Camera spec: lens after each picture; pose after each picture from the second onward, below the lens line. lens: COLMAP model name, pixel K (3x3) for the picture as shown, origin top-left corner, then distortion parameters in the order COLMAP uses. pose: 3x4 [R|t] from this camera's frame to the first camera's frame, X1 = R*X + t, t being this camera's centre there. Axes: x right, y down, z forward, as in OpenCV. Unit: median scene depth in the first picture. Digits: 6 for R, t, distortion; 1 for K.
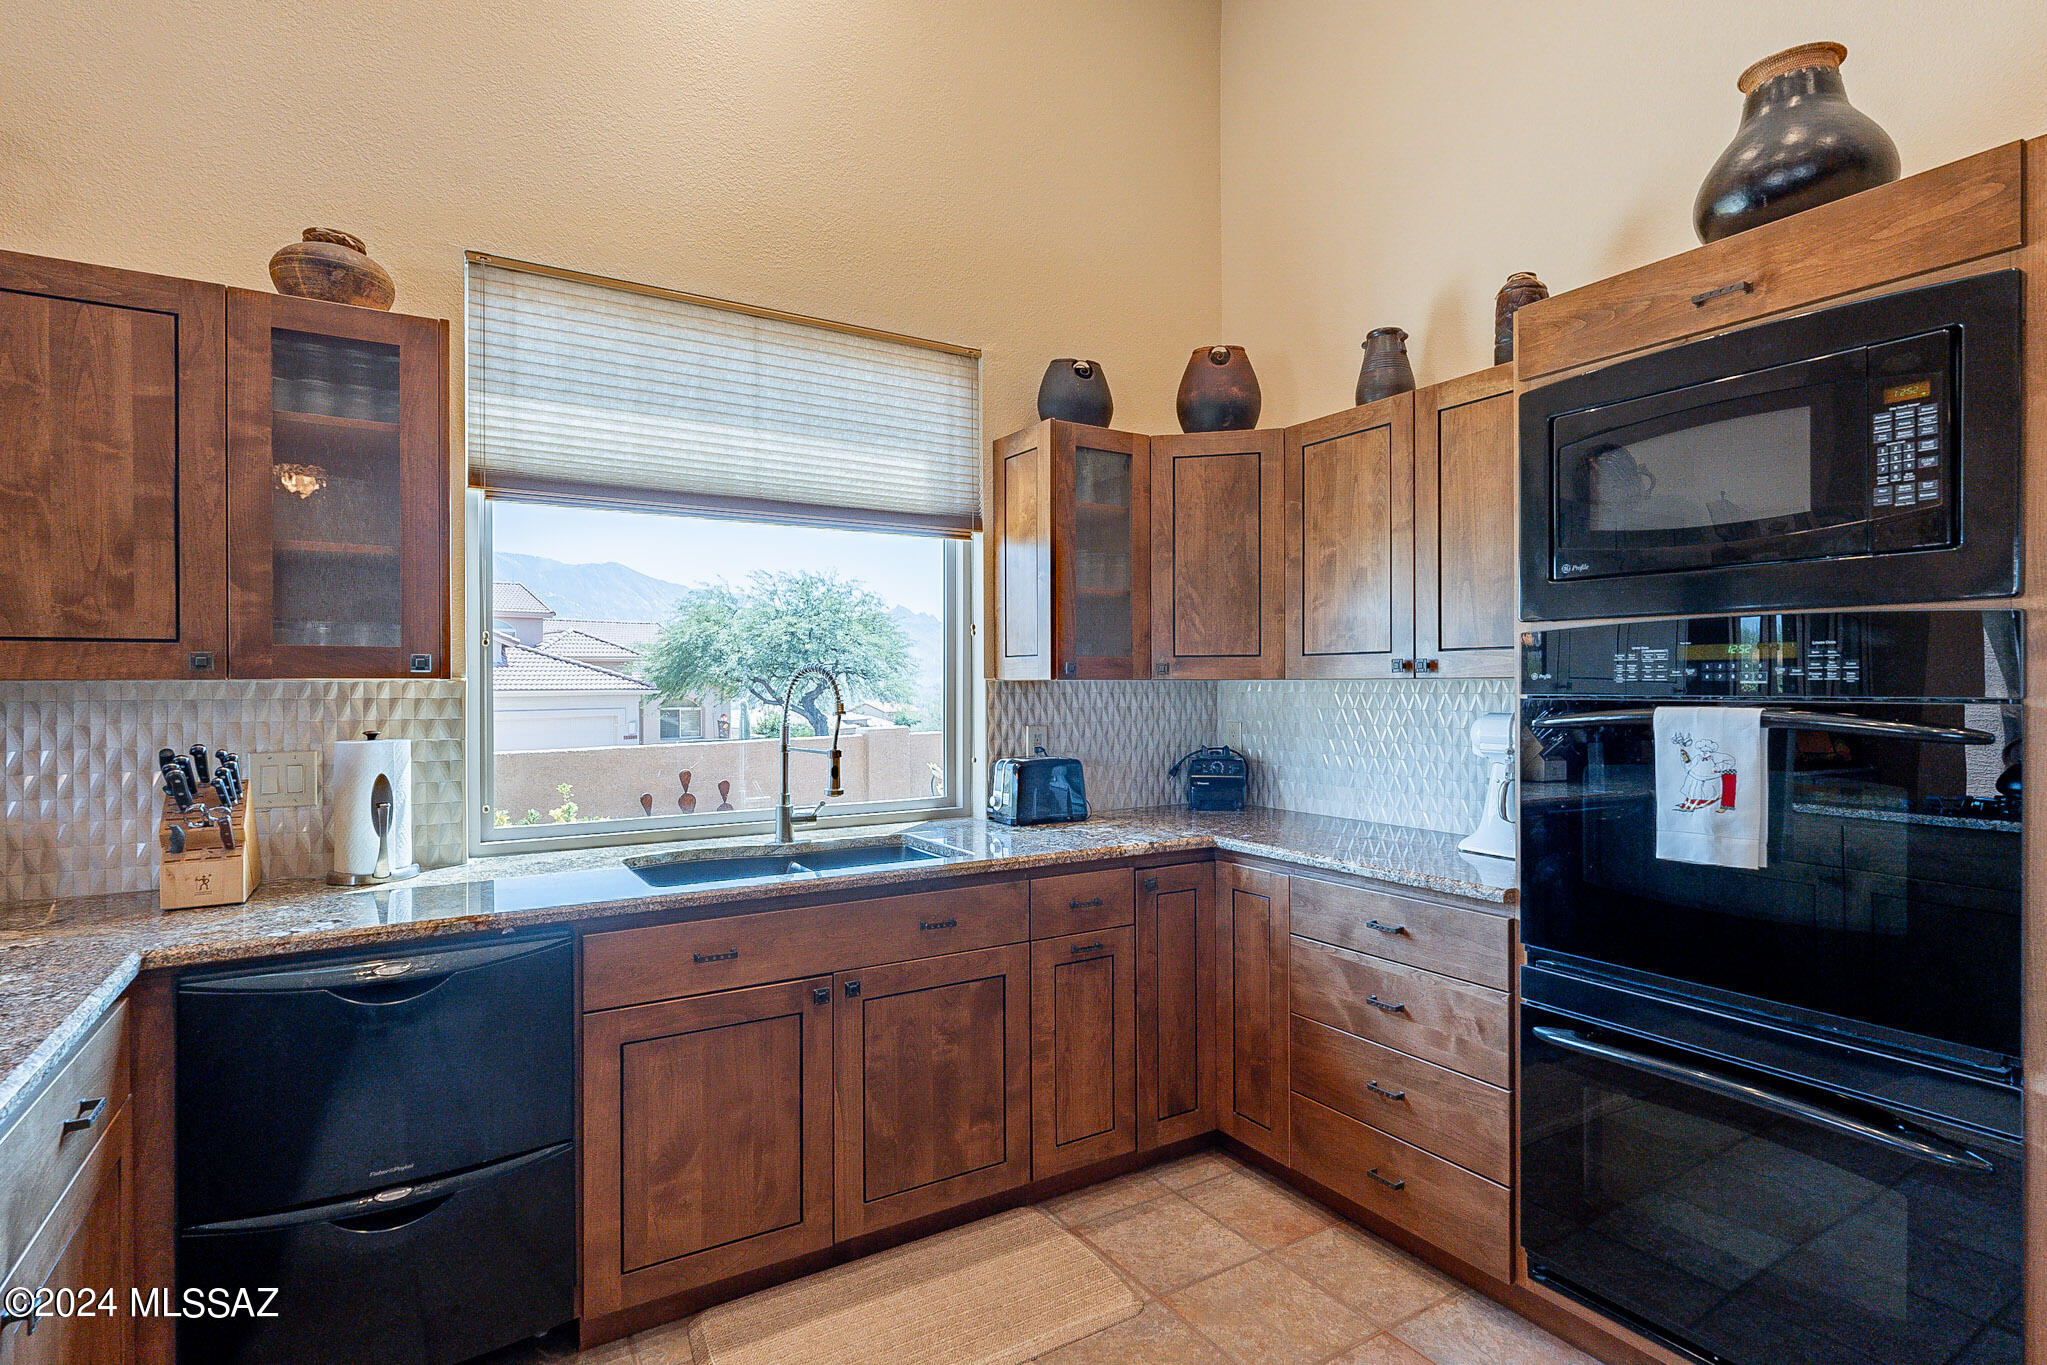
lens RADIAL K [[1004.5, 0, 1026.7], [0, 1004.5, 682.9], [0, 0, 1]] dist [-0.003257, 0.002240]
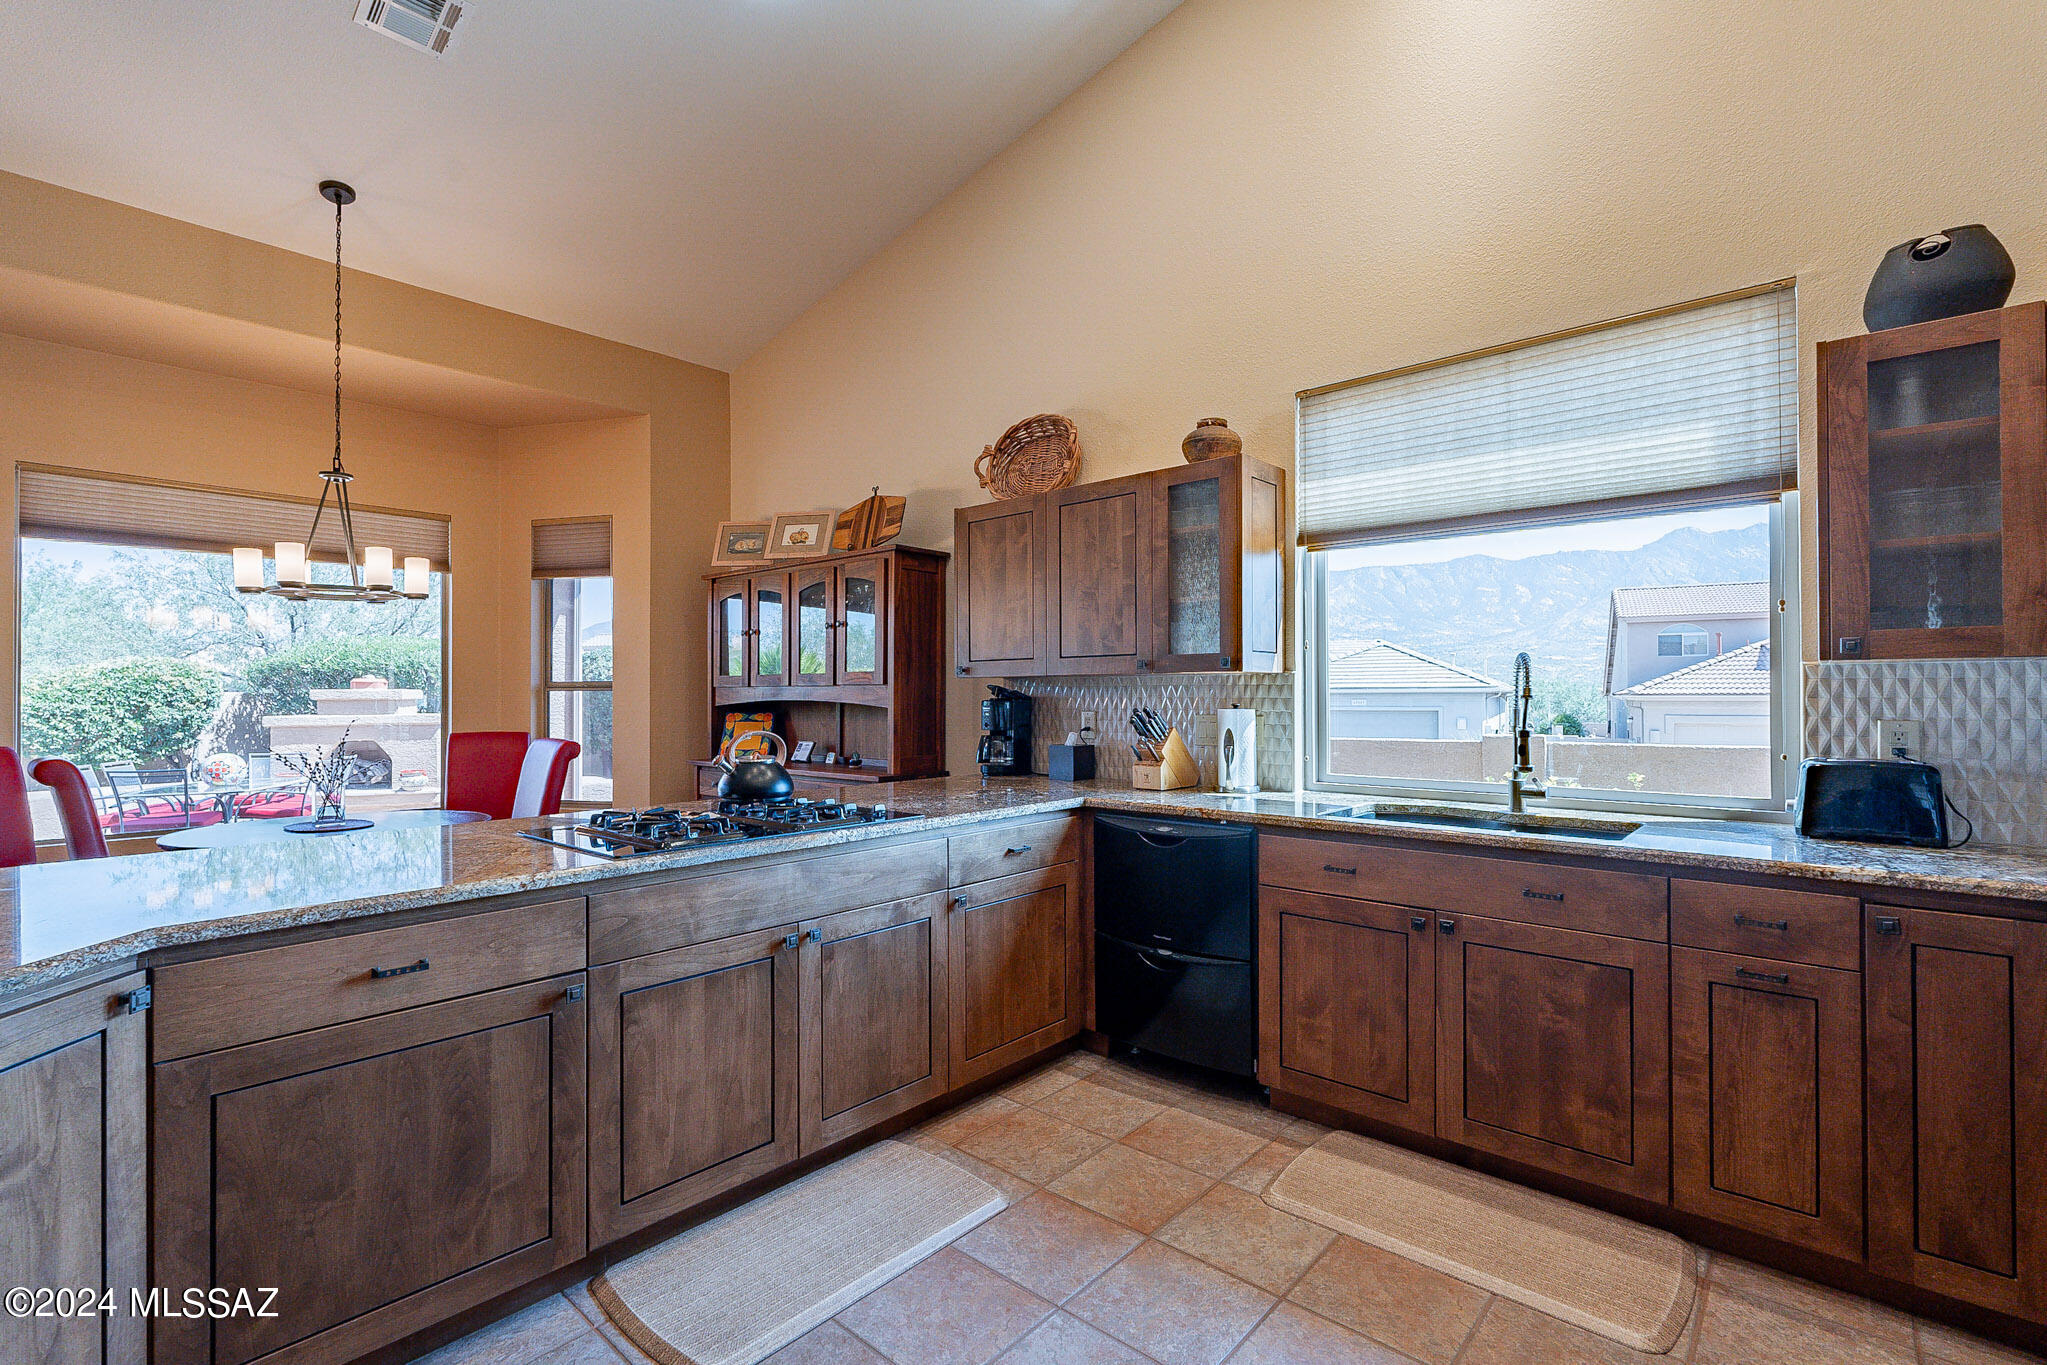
lens RADIAL K [[924.8, 0, 1034.7], [0, 924.8, 687.7], [0, 0, 1]] dist [-0.007107, 0.001978]
pose [[0.294165, -0.005242, -0.955740, 0.670526], [0.001810, 0.999986, -0.004928, 0.026191], [0.955753, -0.000280, 0.294170, 0.203558]]
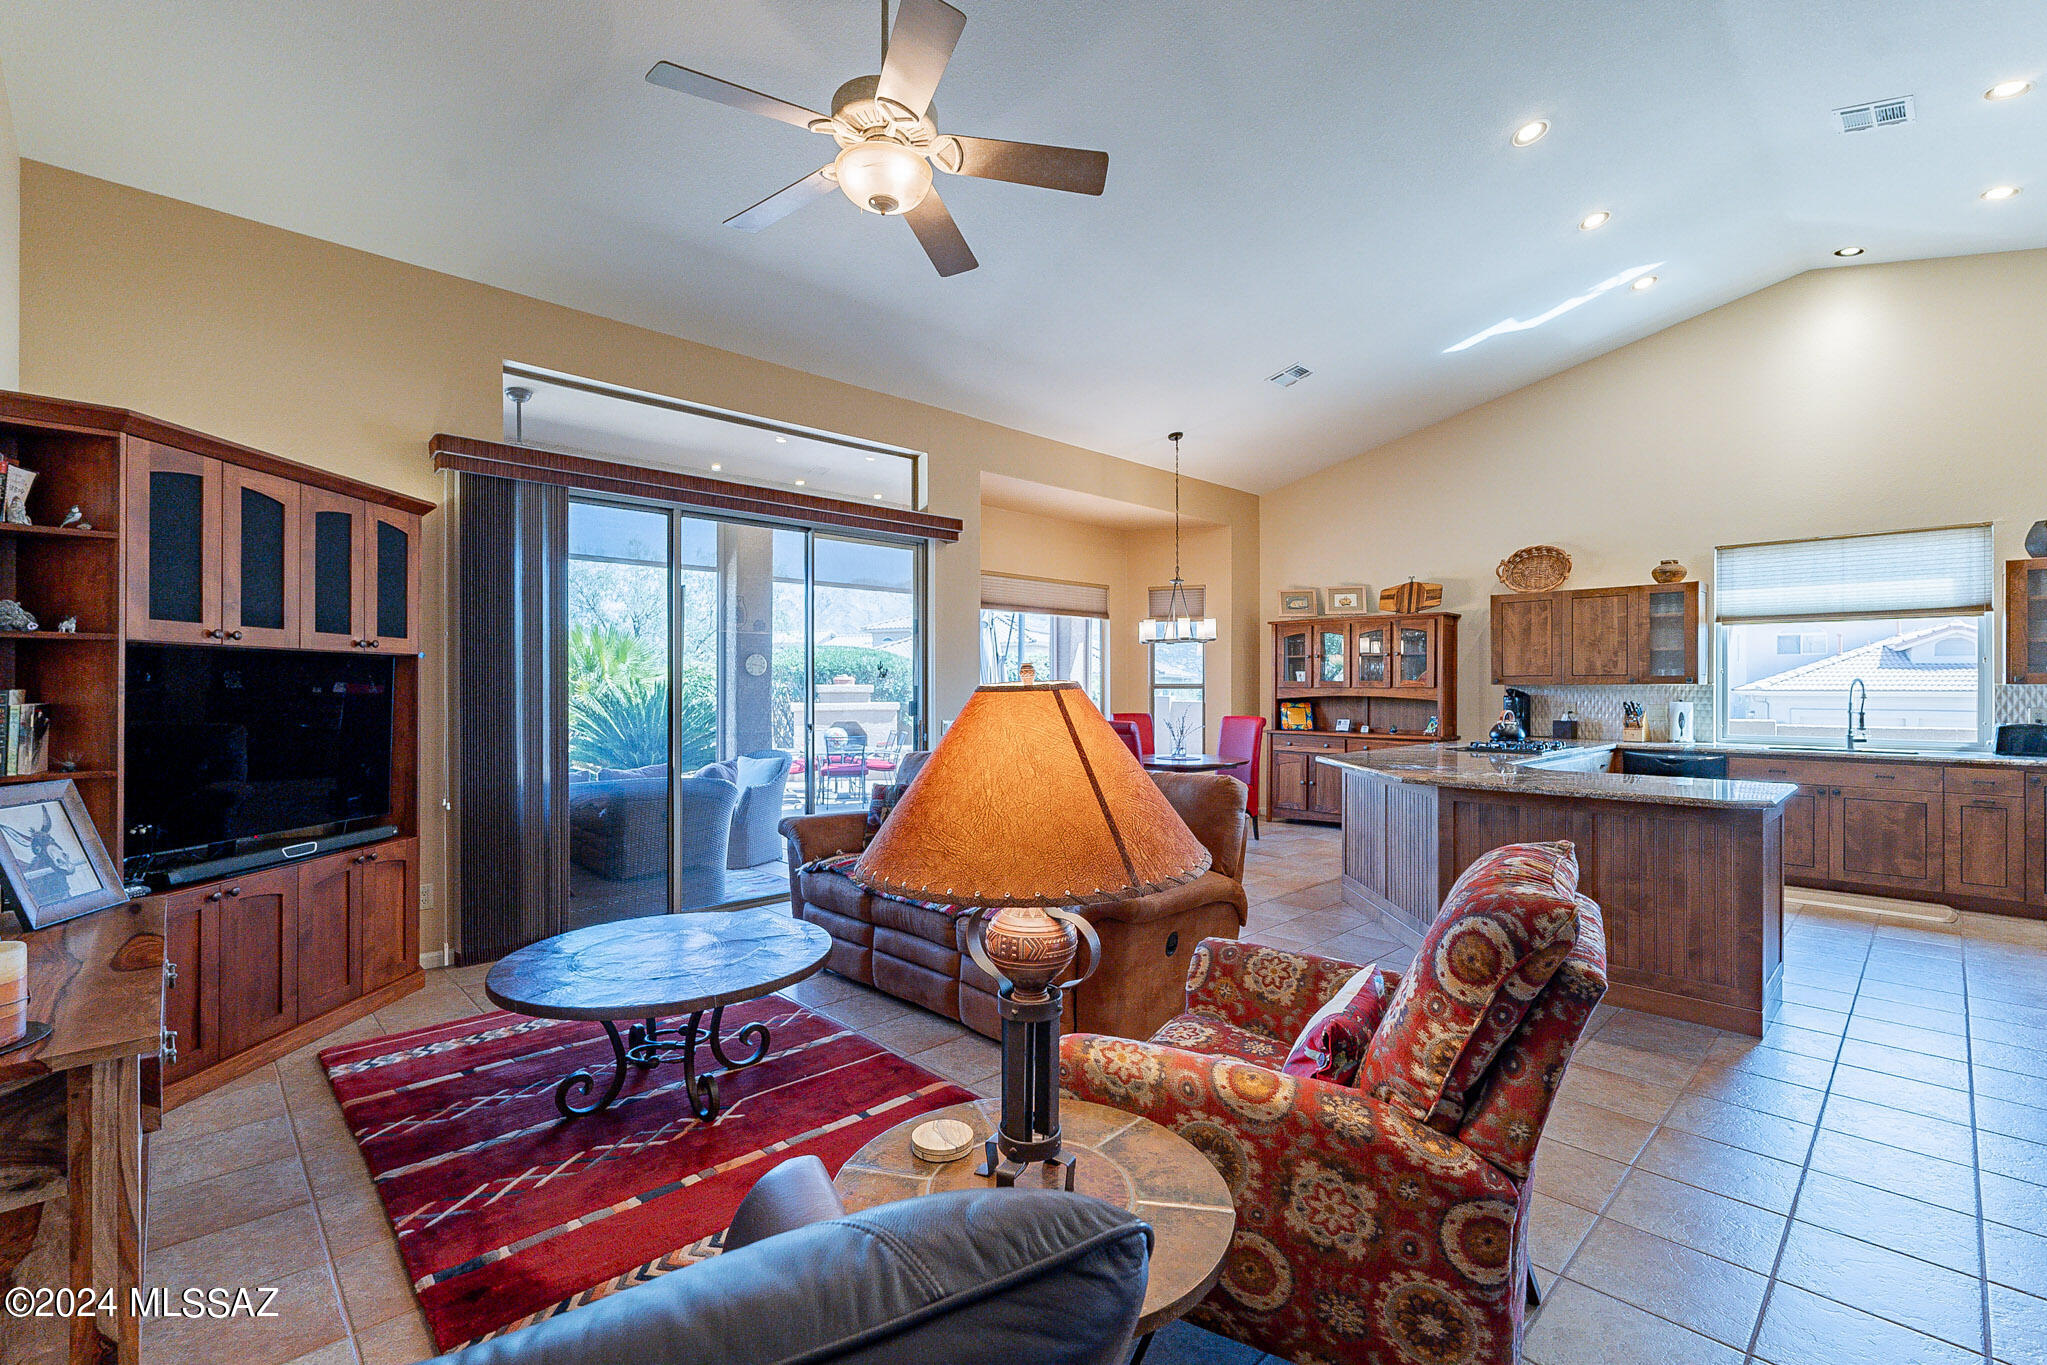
lens RADIAL K [[924.8, 0, 1004.7], [0, 924.8, 685.2], [0, 0, 1]] dist [-0.007107, 0.001978]
pose [[0.214228, 0.000486, -0.976784, 1.758969], [-0.002638, 0.999997, -0.000080, 0.004614], [0.976780, 0.002594, 0.214228, -1.759846]]
